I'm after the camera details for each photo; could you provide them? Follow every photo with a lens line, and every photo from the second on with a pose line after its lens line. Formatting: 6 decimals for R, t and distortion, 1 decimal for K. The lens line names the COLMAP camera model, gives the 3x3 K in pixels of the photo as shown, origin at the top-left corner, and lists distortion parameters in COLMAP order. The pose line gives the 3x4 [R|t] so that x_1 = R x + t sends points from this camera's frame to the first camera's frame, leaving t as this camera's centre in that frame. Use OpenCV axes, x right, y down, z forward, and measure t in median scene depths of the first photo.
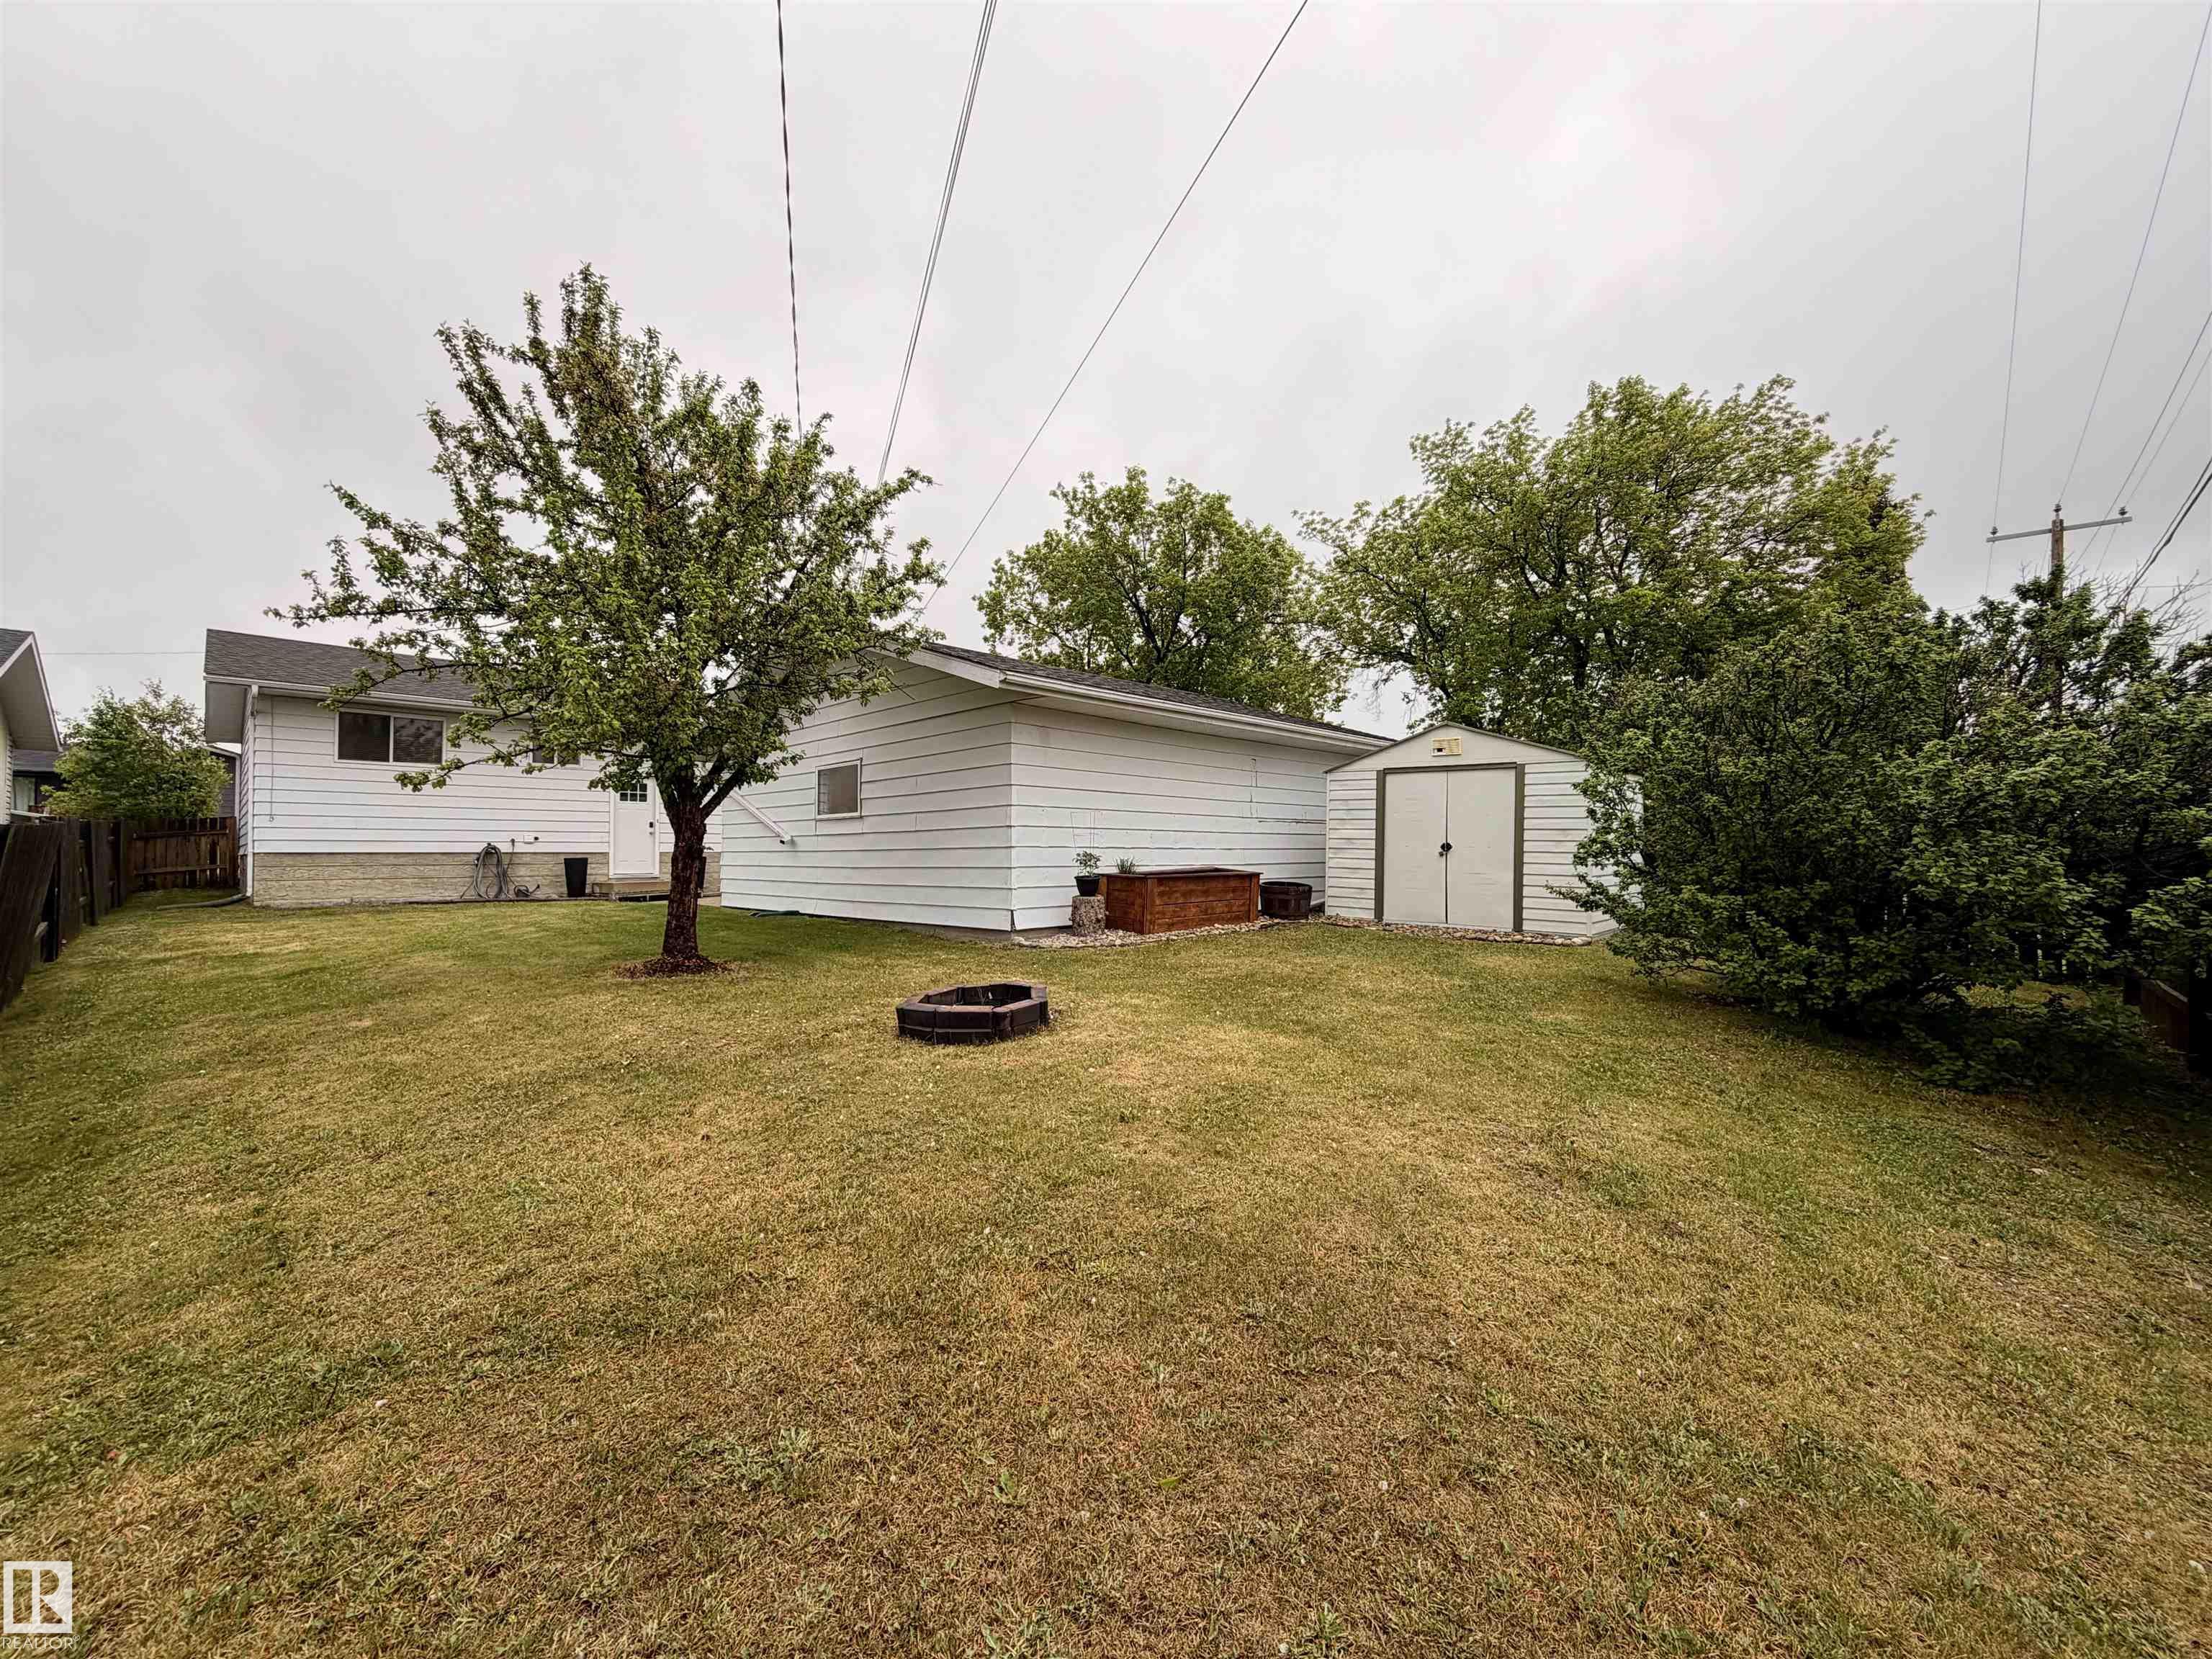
lens RADIAL K [[886.8, 0, 1107.8], [0, 886.8, 819.3], [0, 0, 1]] dist [-0.001520, 0.002694]
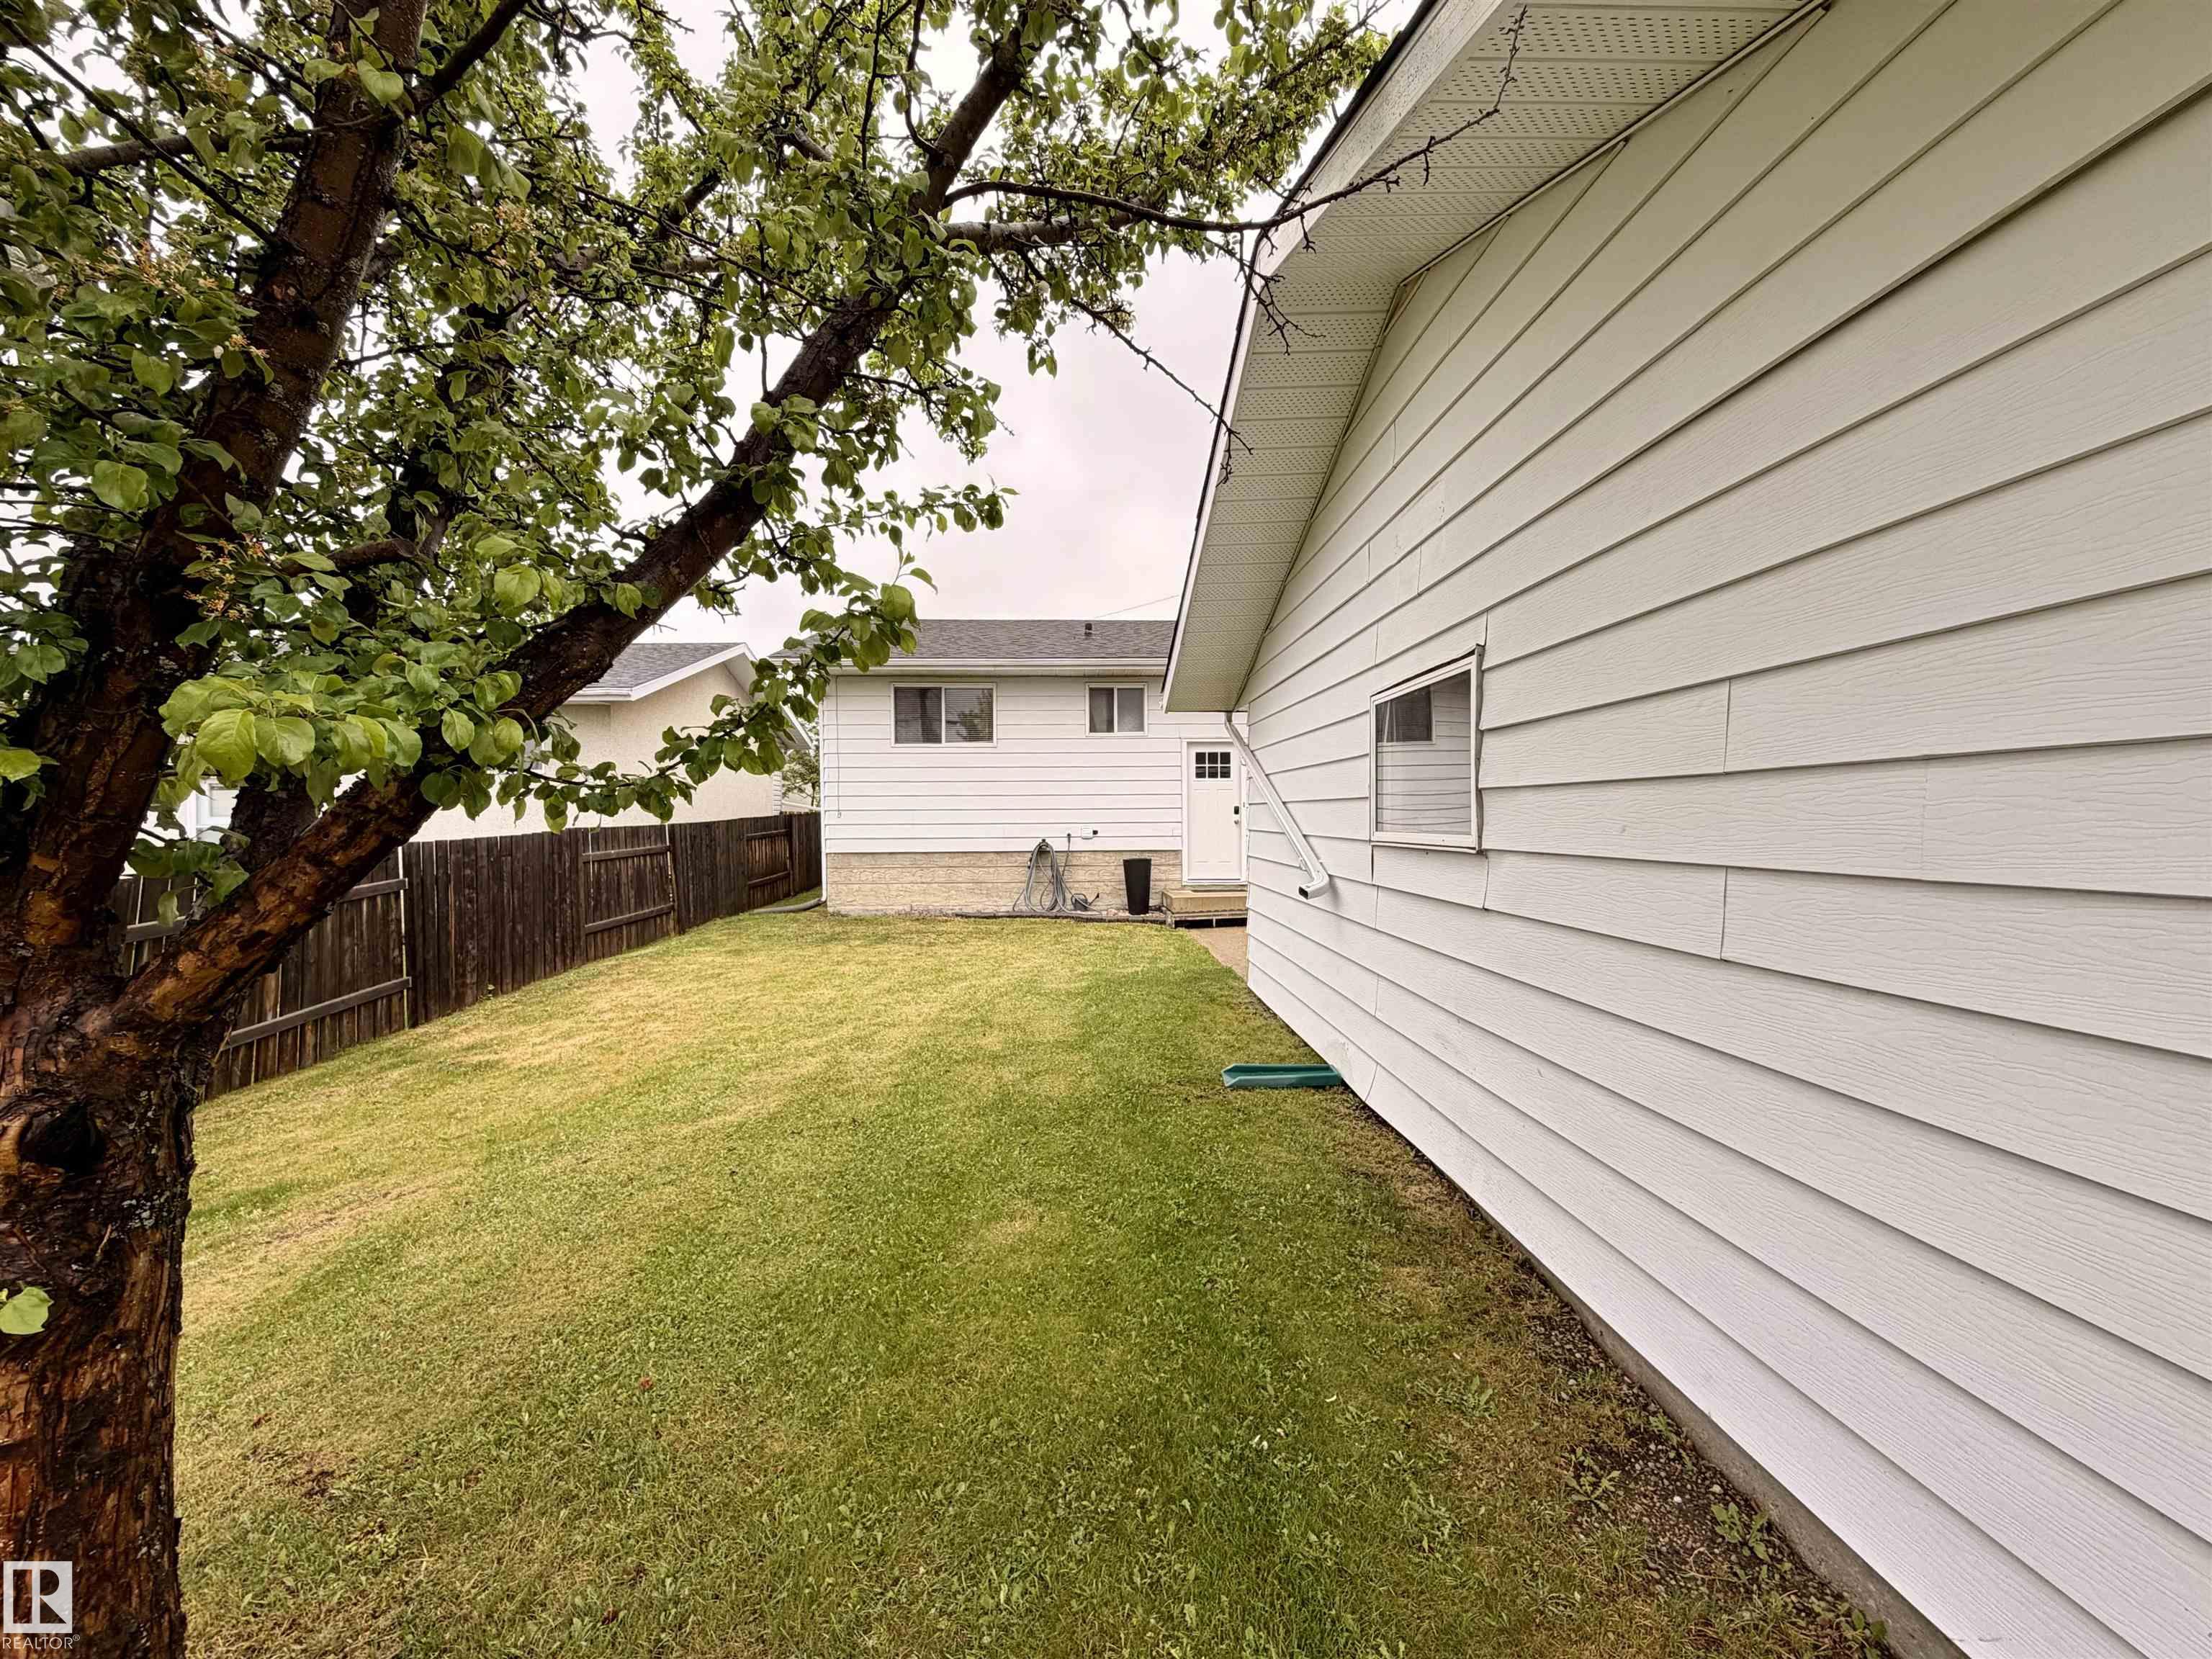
lens RADIAL K [[886.8, 0, 1113.8], [0, 886.8, 820.3], [0, 0, 1]] dist [-0.001520, 0.002694]
pose [[0.724682, 0.005000, -0.689066, -0.224068], [0.030467, 0.998763, 0.039289, -0.036999], [0.688410, -0.049465, 0.723633, 0.953938]]
